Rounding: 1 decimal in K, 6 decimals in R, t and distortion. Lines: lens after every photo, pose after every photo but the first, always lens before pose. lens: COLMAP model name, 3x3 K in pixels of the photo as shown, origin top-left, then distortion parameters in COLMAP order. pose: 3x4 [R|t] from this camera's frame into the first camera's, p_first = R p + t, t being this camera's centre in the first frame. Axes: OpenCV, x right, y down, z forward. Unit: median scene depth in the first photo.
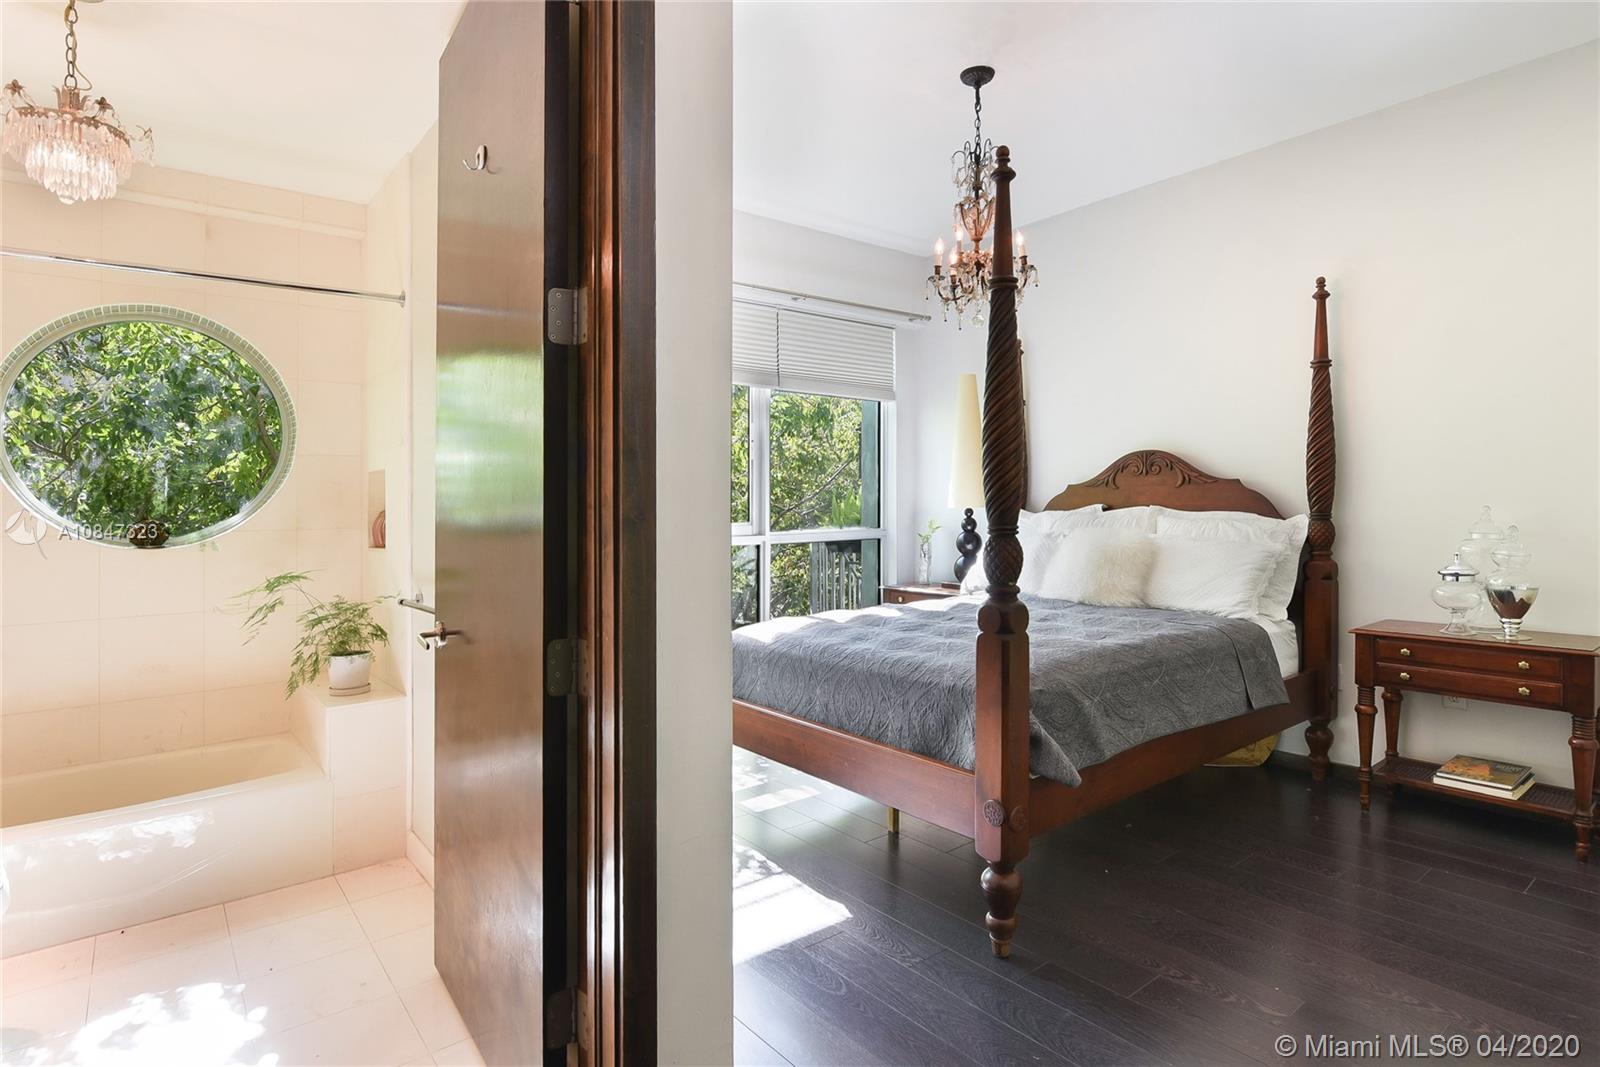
lens RADIAL K [[780.8, 0, 800.0], [0, 780.8, 533.5], [0, 0, 1]] dist [-0.000688, 0.001004]
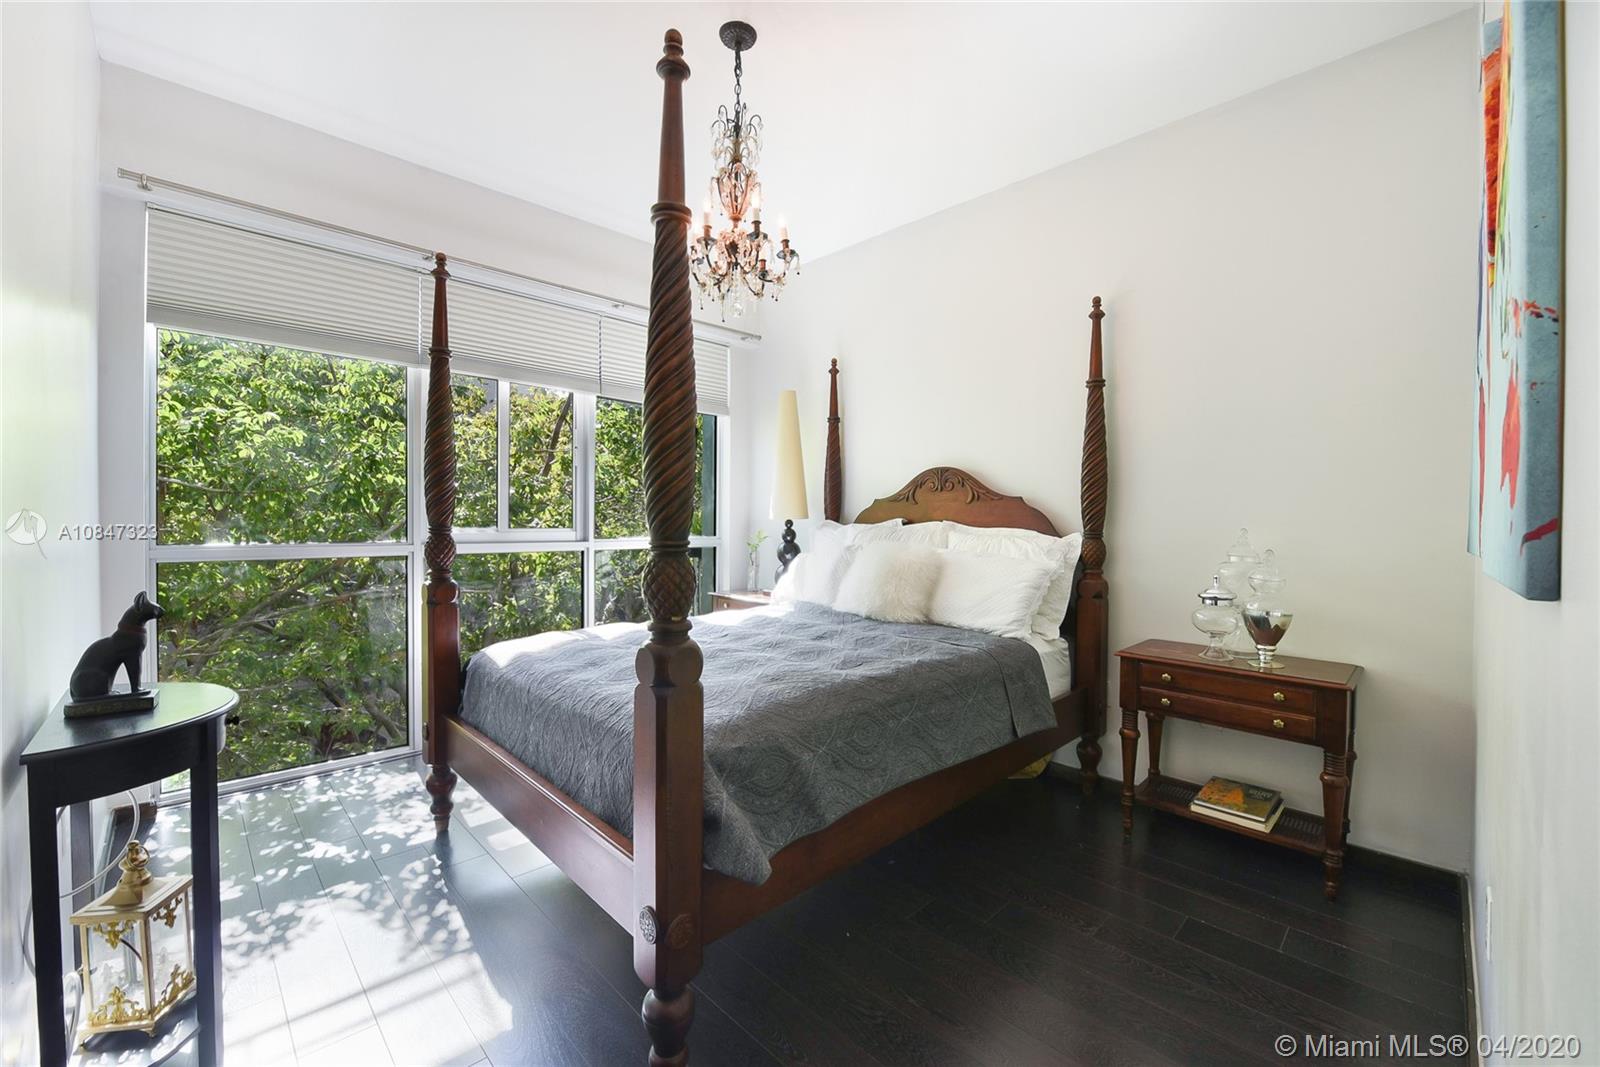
lens RADIAL K [[641.6, 0, 800.0], [0, 641.6, 533.5], [0, 0, 1]] dist [0.000348, -0.000048]
pose [[0.991523, 0.022291, 0.128002, 0.196311], [-0.021120, 0.999722, -0.010494, -0.008024], [-0.128200, 0.007701, 0.991718, 0.240070]]
